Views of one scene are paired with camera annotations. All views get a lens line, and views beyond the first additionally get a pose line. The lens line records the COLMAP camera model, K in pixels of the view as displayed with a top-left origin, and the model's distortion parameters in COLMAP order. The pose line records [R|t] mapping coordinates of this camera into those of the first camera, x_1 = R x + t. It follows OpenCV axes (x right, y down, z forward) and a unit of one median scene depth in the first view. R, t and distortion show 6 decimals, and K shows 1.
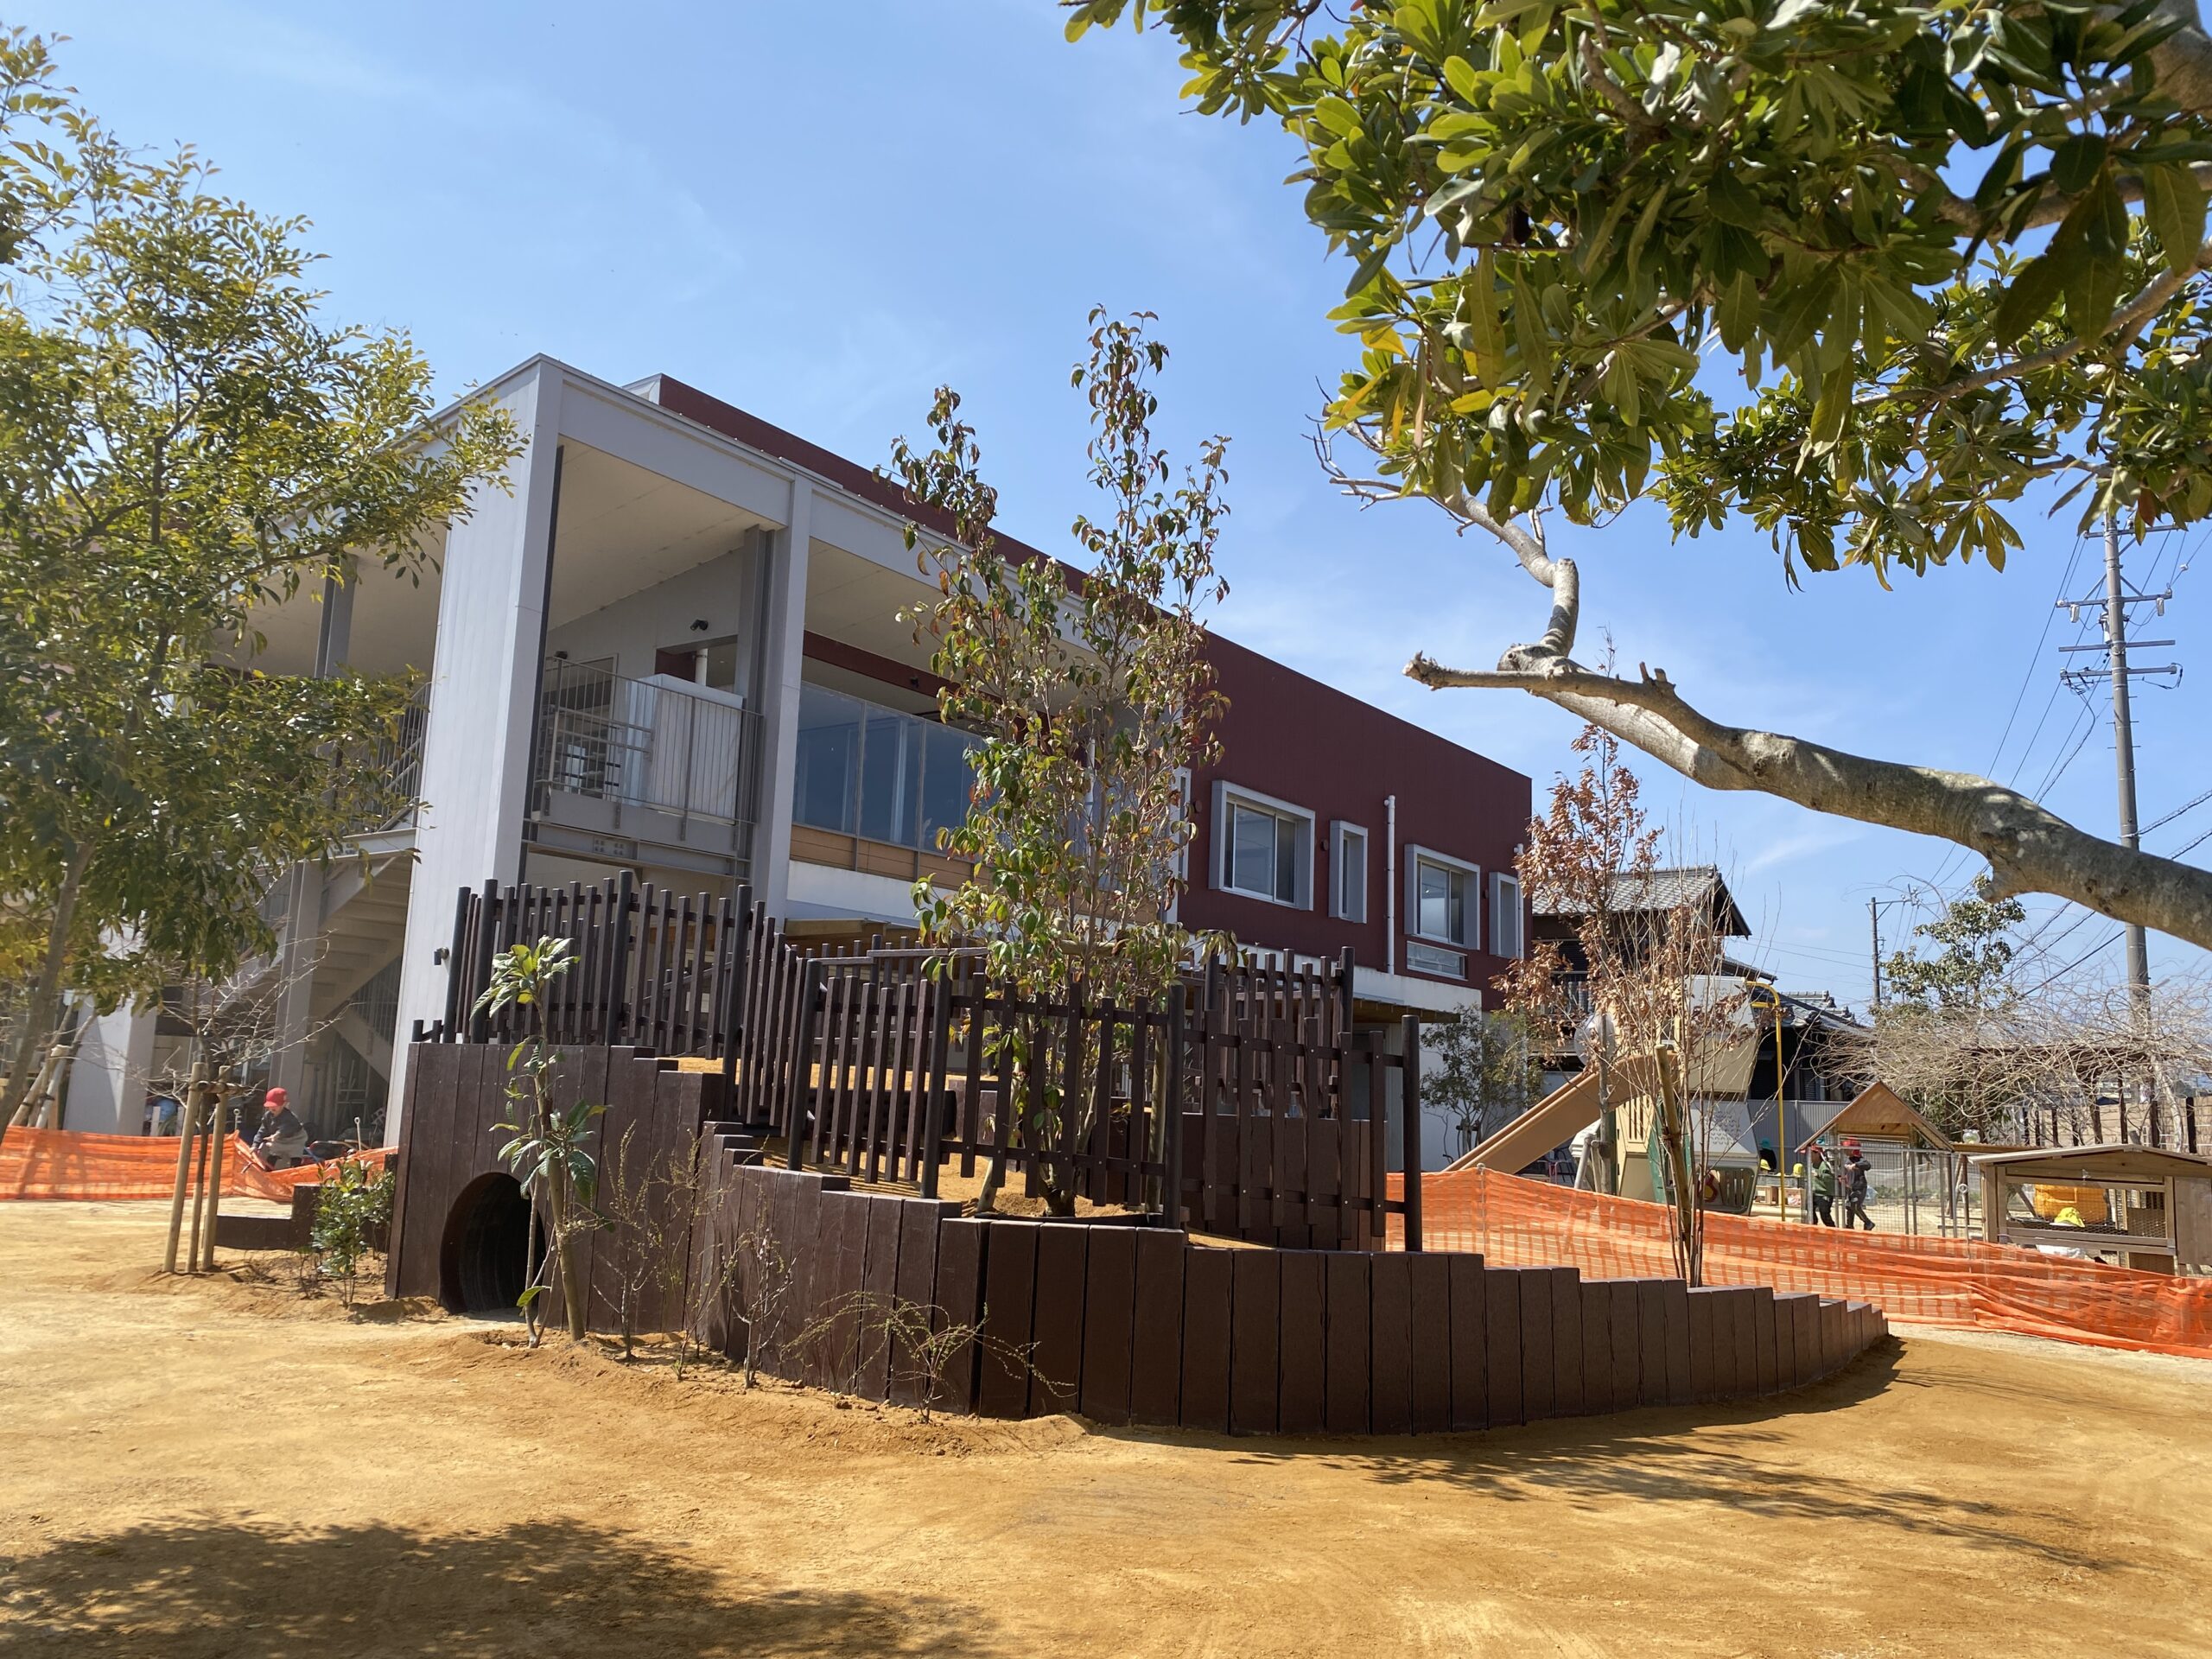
lens RADIAL K [[1789.7, 0, 1106.0], [0, 1789.7, 829.5], [0, 0, 1]] dist [0.097198, -0.120147]
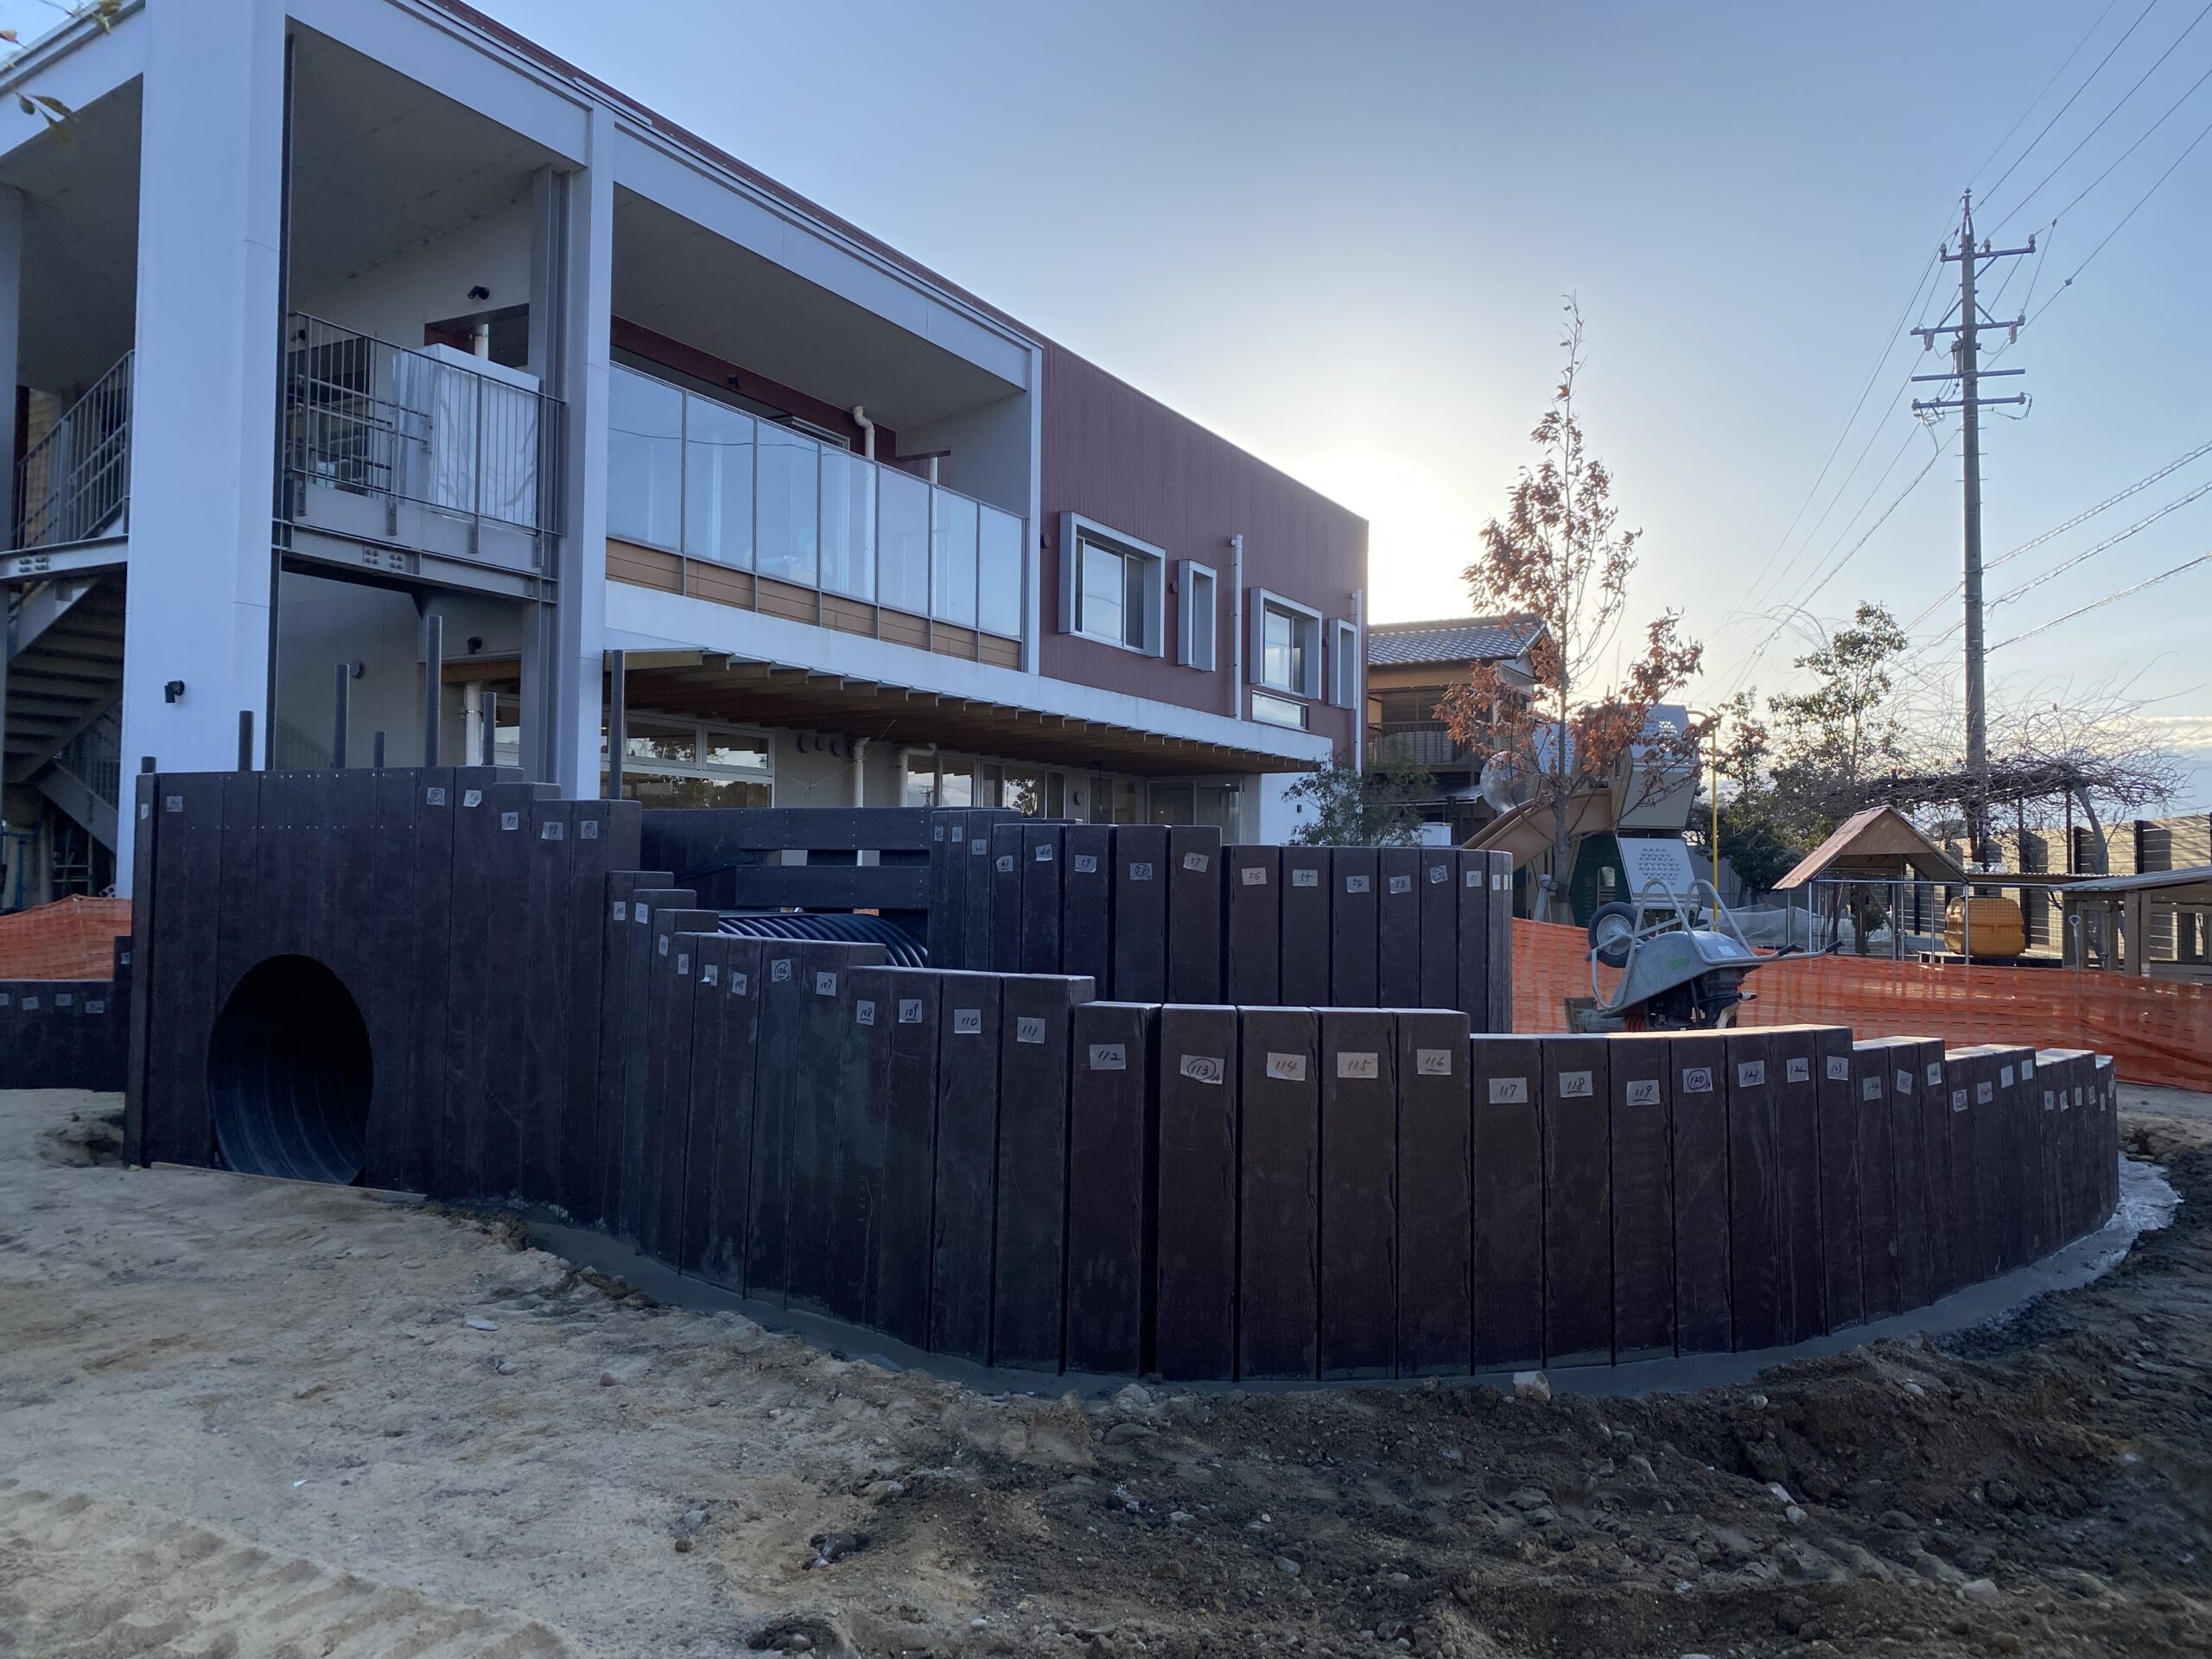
lens RADIAL K [[1740.7, 0, 1106.0], [0, 1740.7, 829.5], [0, 0, 1]] dist [0.003382, 0.000718]
pose [[0.990455, -0.025419, 0.135469, -0.058232], [0.008571, 0.992304, 0.123528, 0.033118], [-0.137567, -0.121187, 0.983051, 0.160695]]
